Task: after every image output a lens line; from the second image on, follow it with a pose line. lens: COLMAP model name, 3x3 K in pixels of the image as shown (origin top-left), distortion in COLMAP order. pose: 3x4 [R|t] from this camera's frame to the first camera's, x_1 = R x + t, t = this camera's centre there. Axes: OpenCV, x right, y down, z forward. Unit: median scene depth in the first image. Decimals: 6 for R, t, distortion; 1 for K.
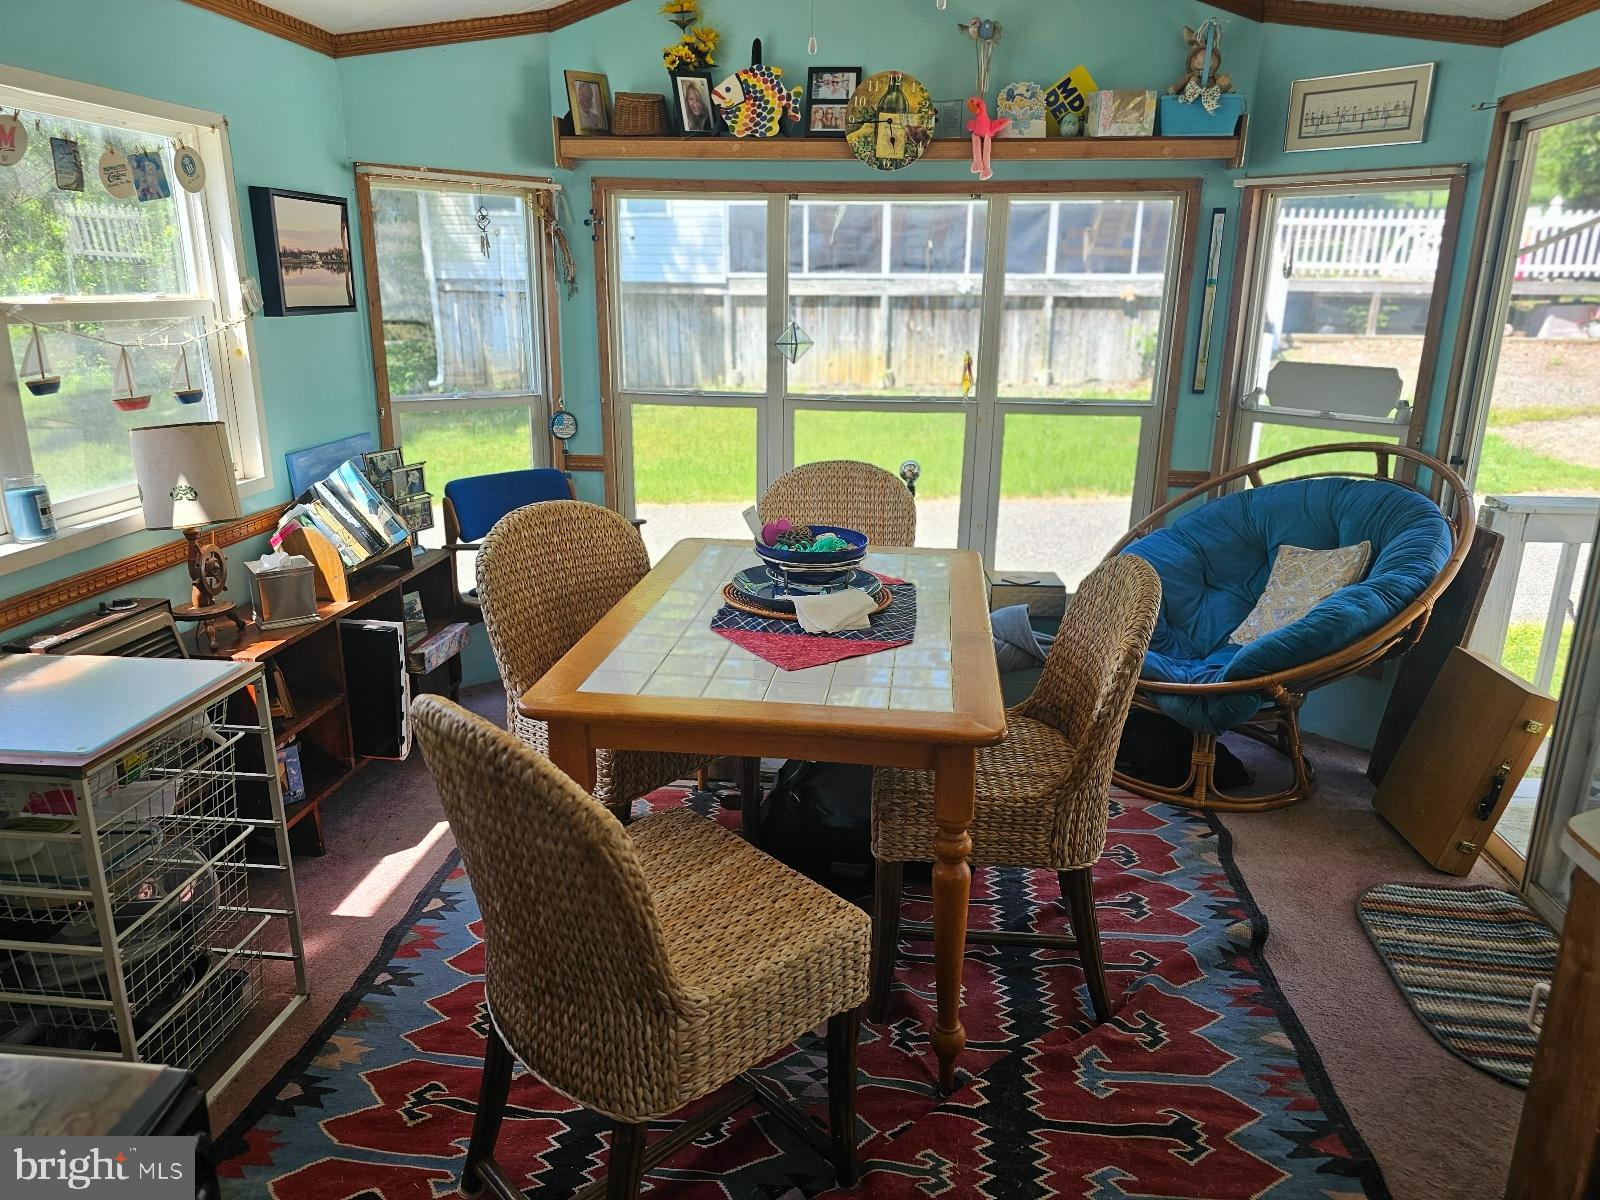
lens RADIAL K [[1074.2, 0, 820.7], [0, 1074.2, 598.1], [0, 0, 1]] dist [0.062175, -0.057242]
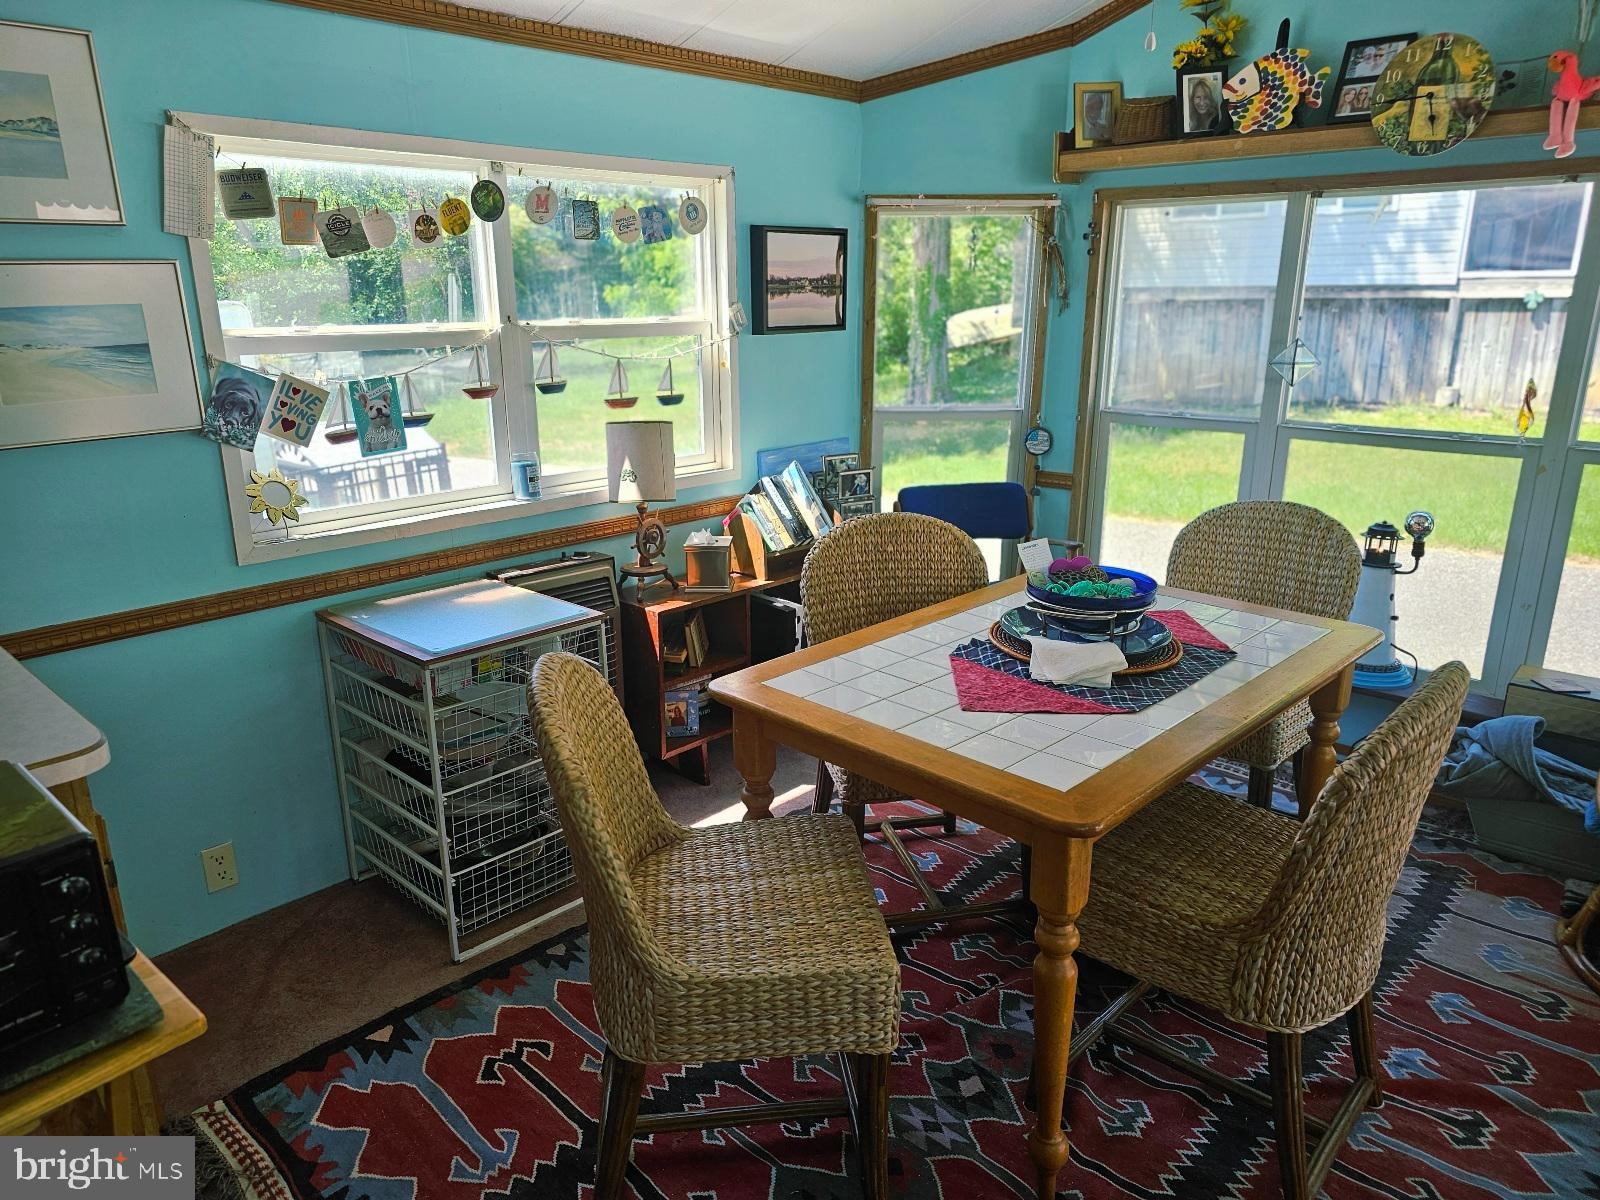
lens RADIAL K [[1085.0, 0, 803.5], [0, 1085.0, 617.3], [0, 0, 1]] dist [0.056385, -0.043084]
pose [[0.791476, 0.164413, -0.588672, 0.262175], [-0.159081, 0.985359, 0.061319, -0.032380], [0.590135, 0.045114, 0.806043, 0.078350]]
